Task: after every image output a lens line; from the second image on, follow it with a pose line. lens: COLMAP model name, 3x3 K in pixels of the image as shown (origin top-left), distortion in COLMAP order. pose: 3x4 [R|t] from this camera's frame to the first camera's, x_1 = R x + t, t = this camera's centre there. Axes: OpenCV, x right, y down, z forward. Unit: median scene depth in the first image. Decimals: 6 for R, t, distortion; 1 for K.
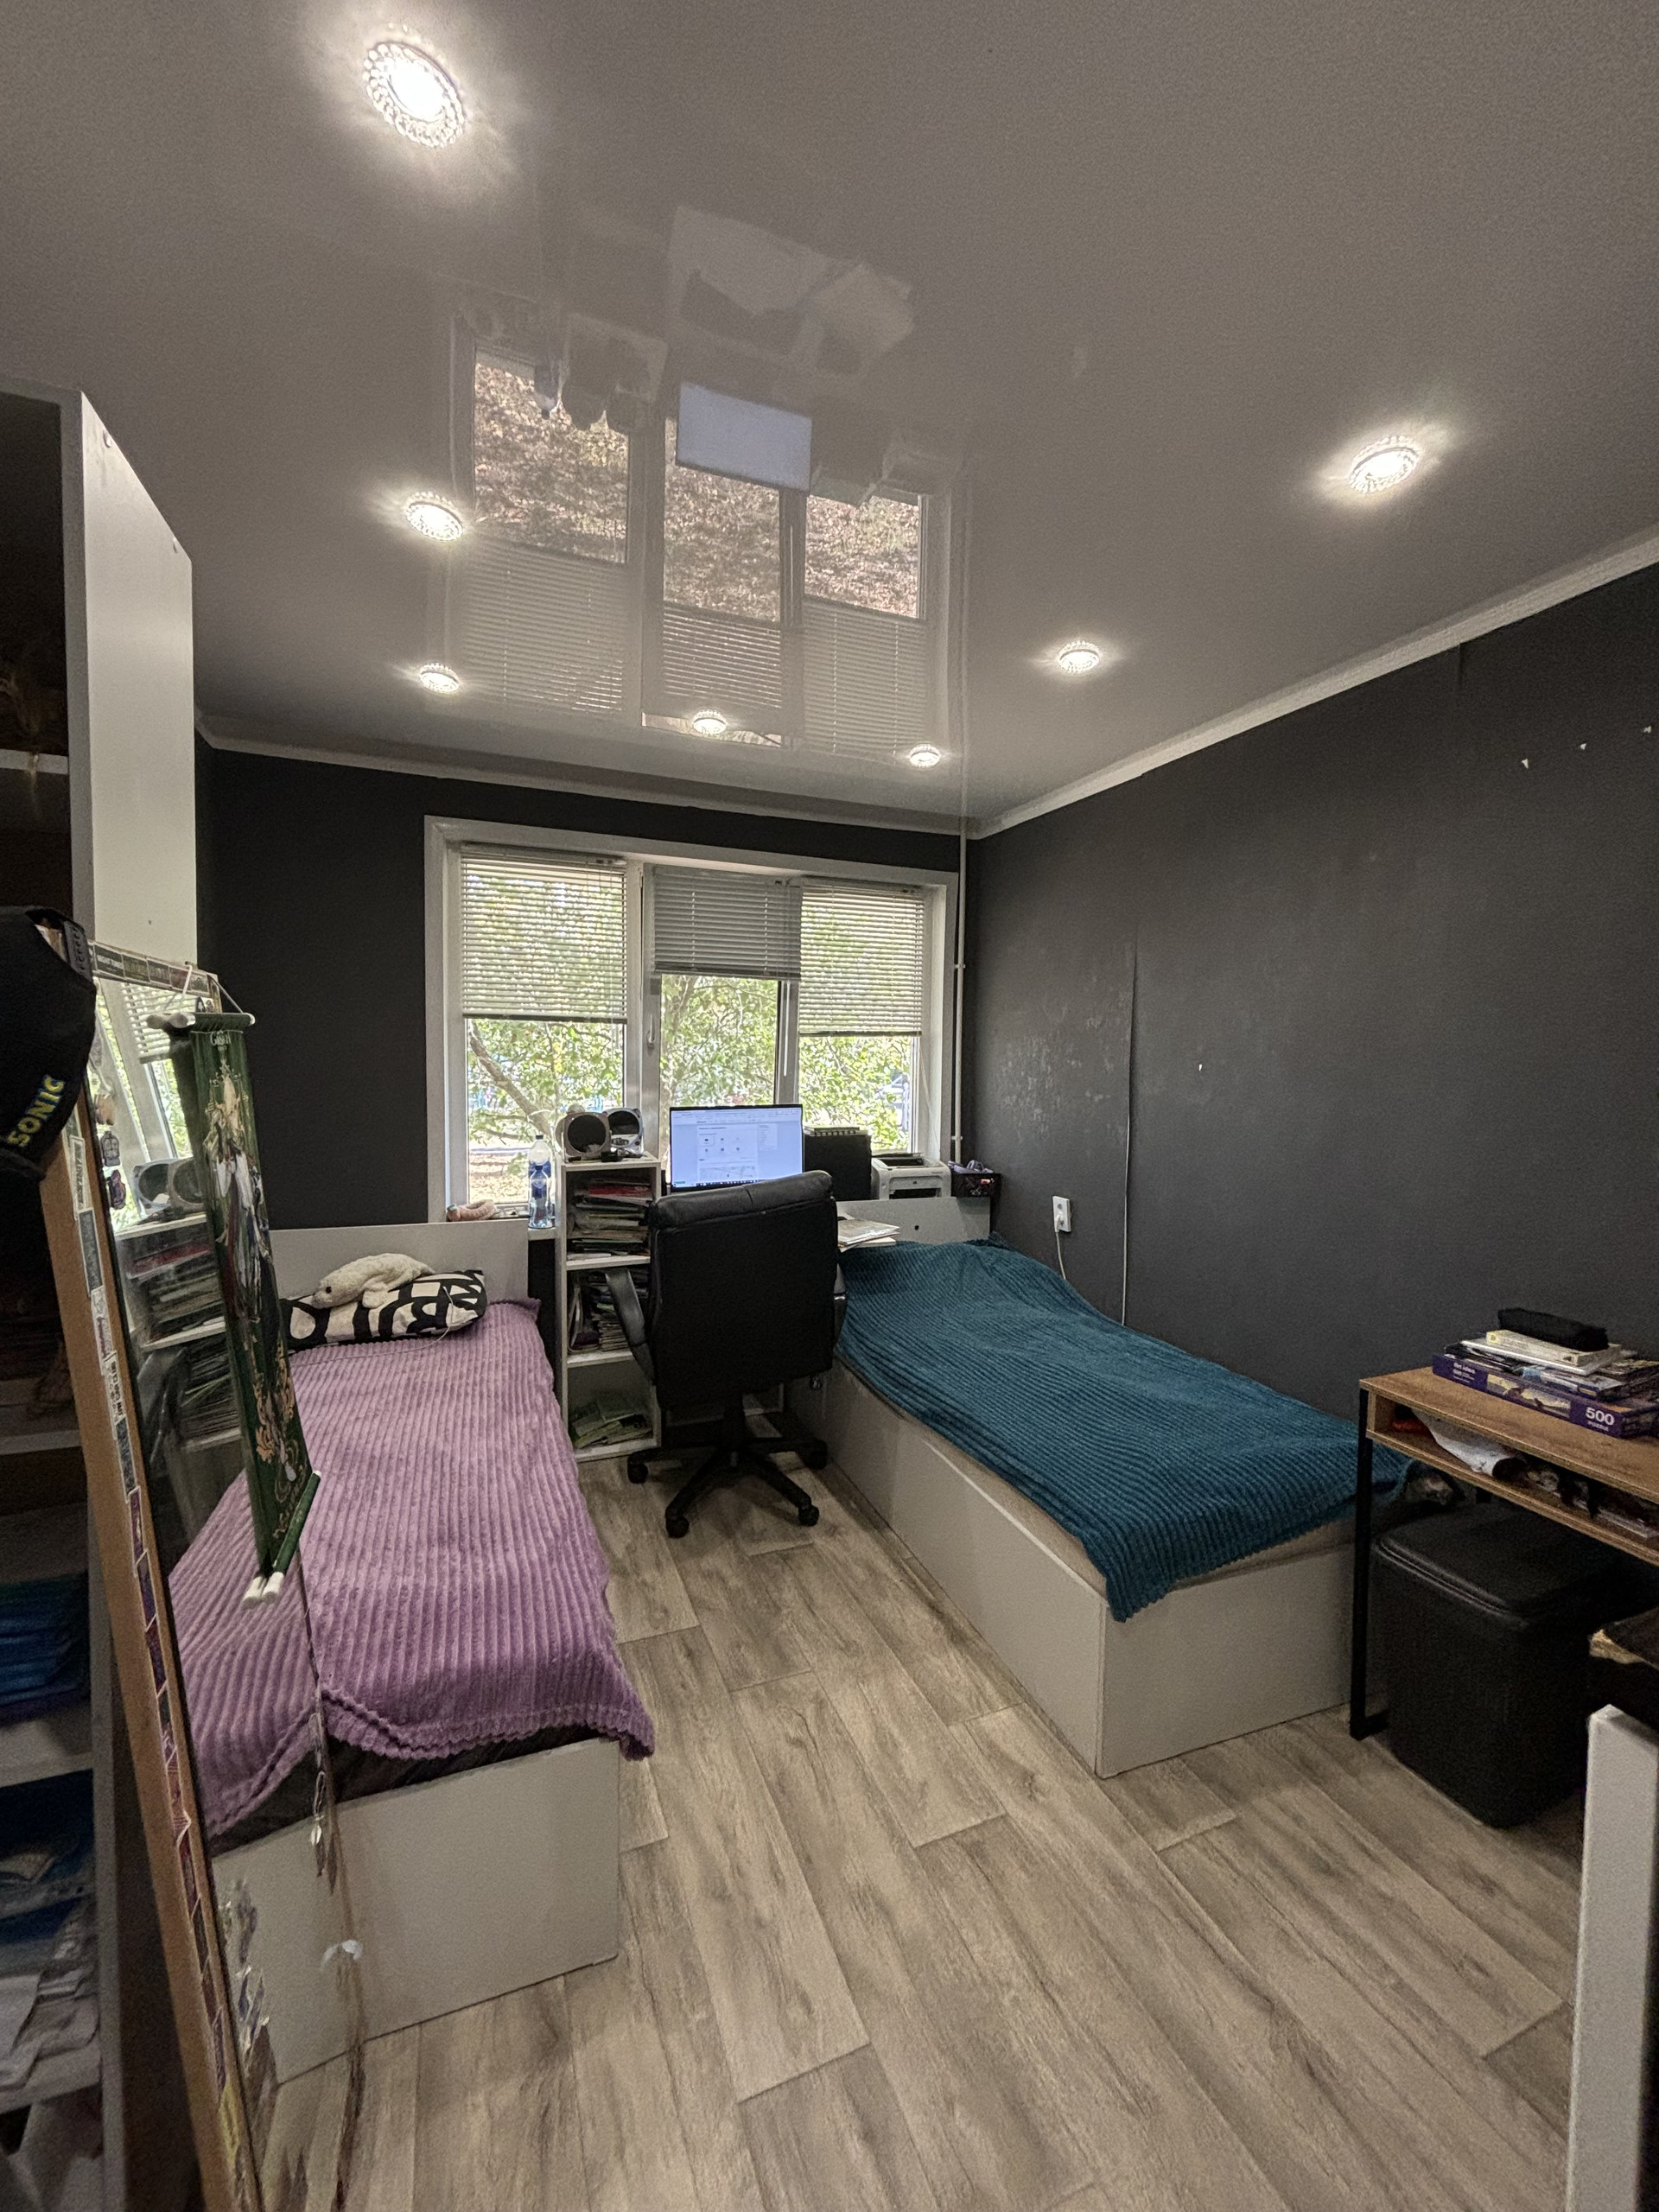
lens RADIAL K [[894.2, 0, 825.0], [0, 894.2, 1102.8], [0, 0, 1]] dist [0.004460, -0.002177]
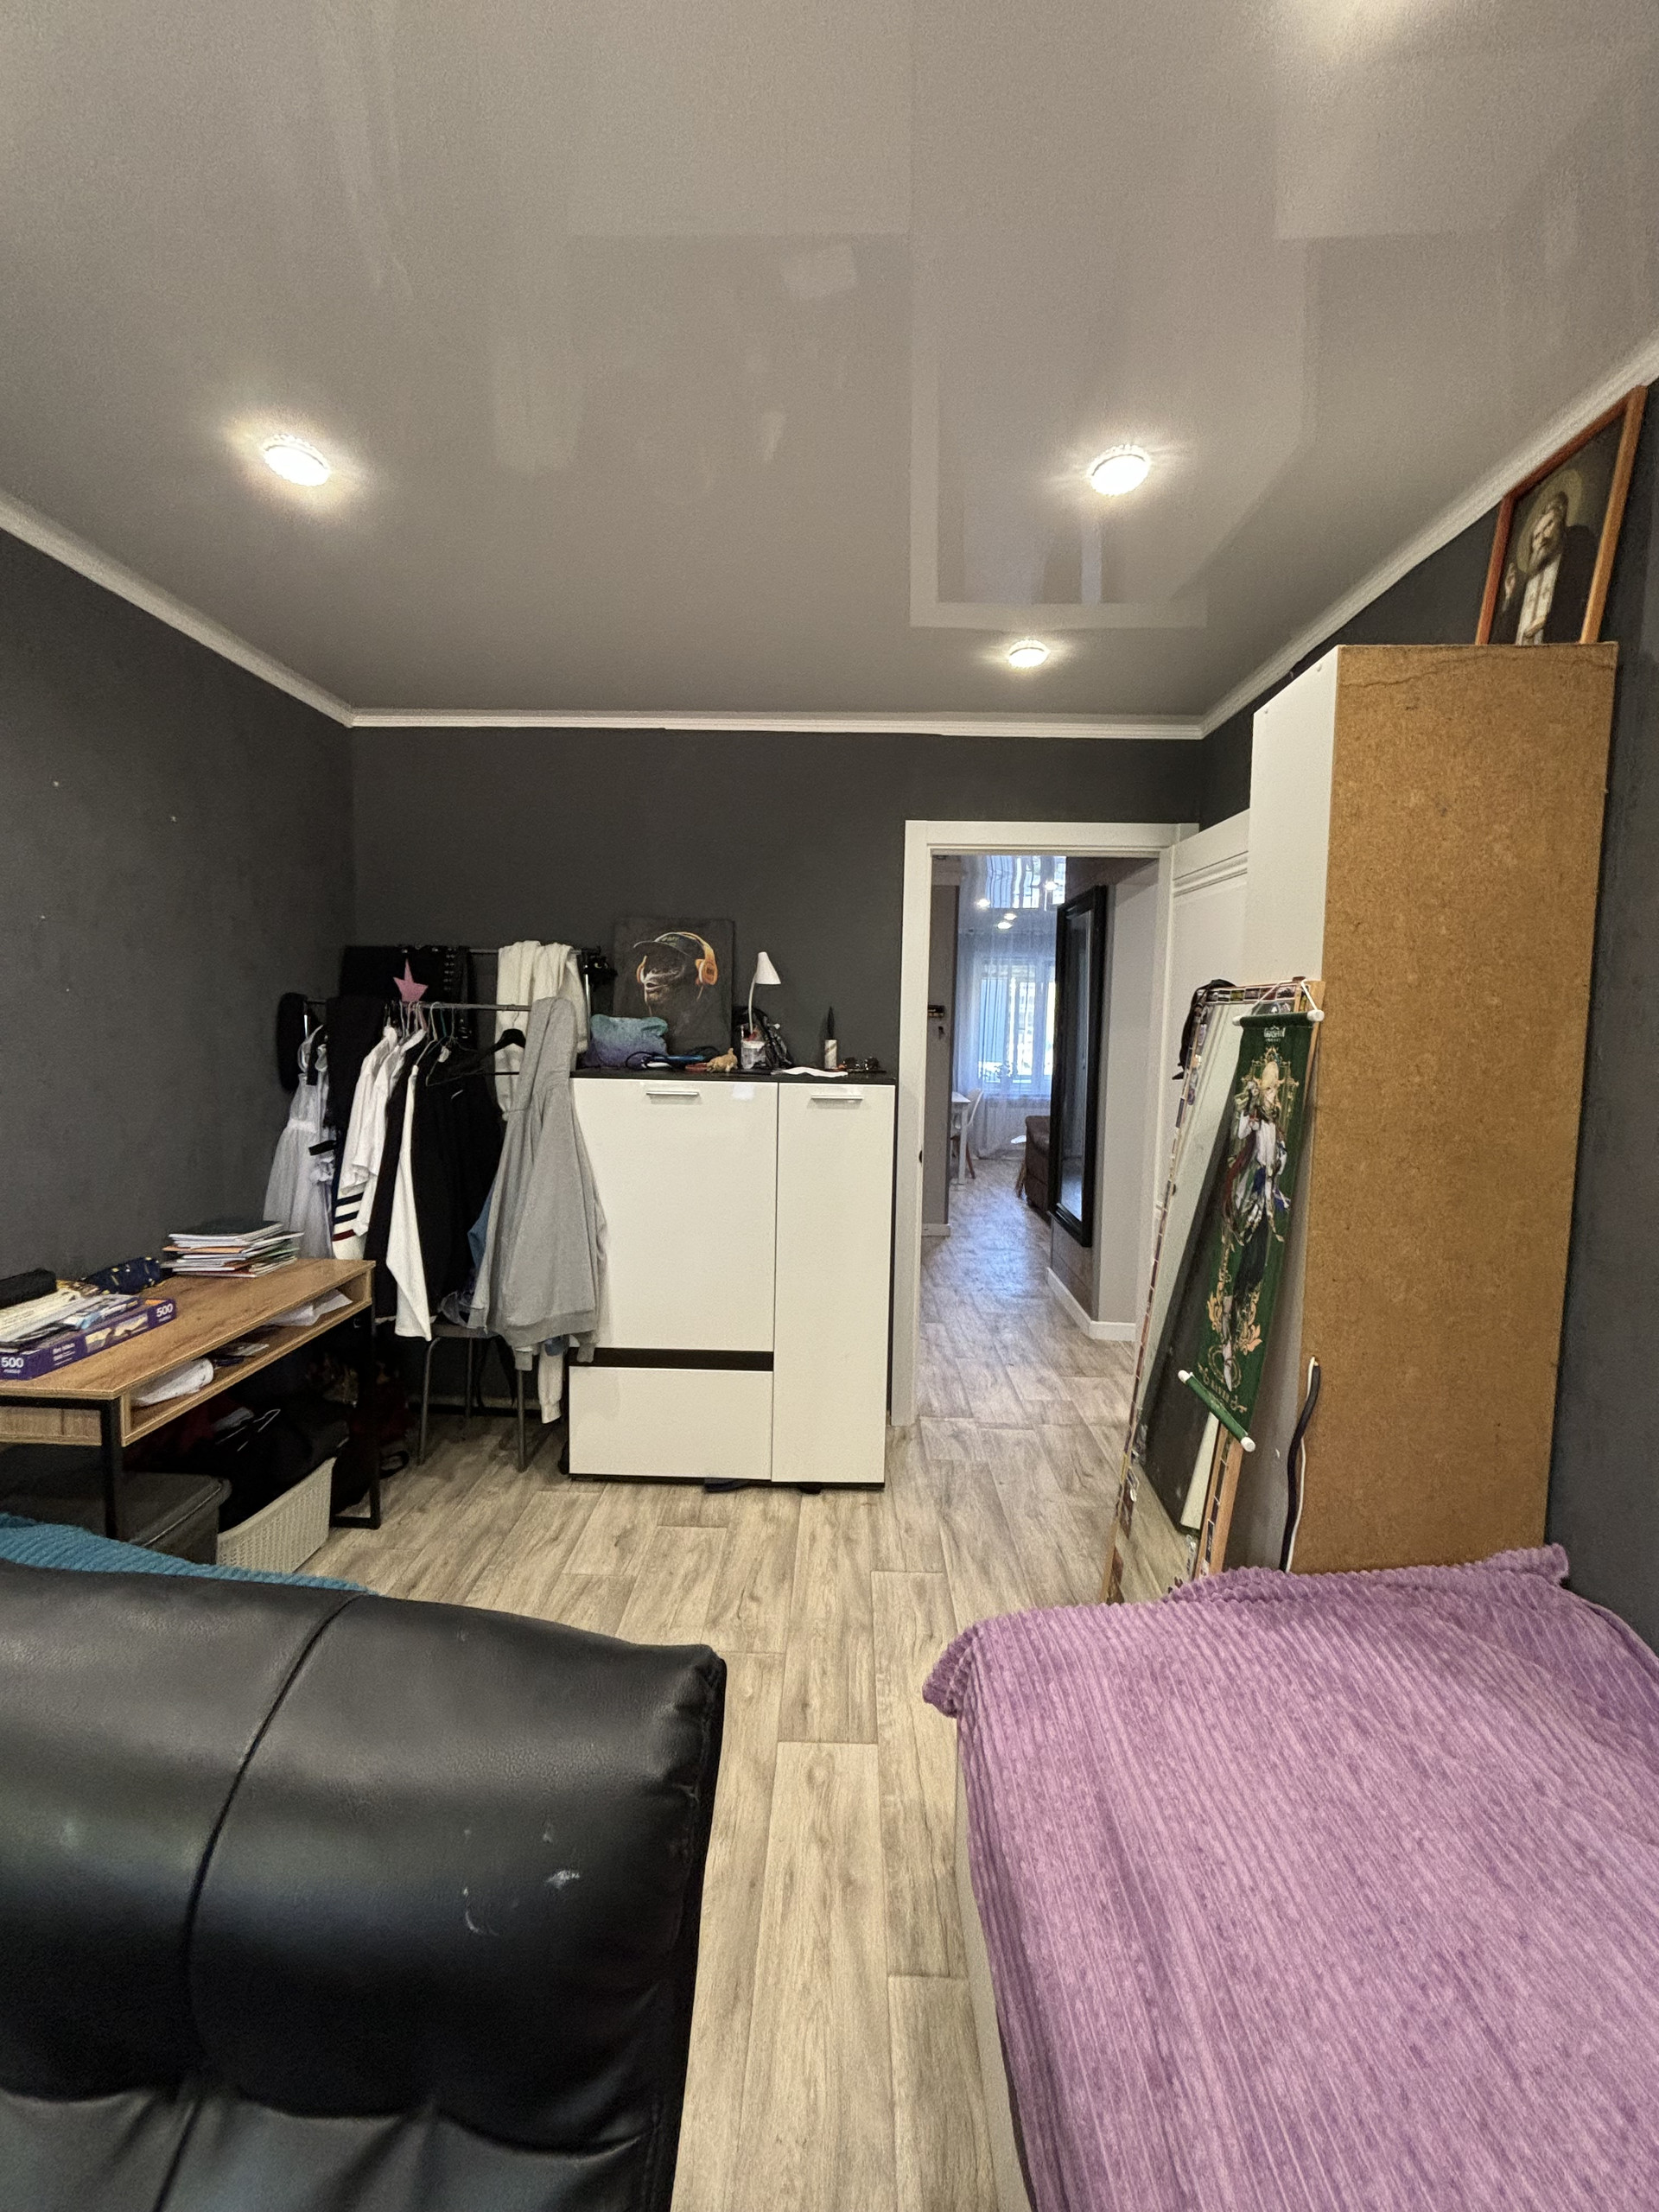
lens RADIAL K [[894.2, 0, 835.4], [0, 894.2, 1101.1], [0, 0, 1]] dist [0.004460, -0.002177]
pose [[-0.920938, -0.064399, 0.384351, -0.475552], [-0.007576, 0.989024, 0.147560, -0.130203], [-0.389636, 0.132982, -0.911318, 1.996303]]
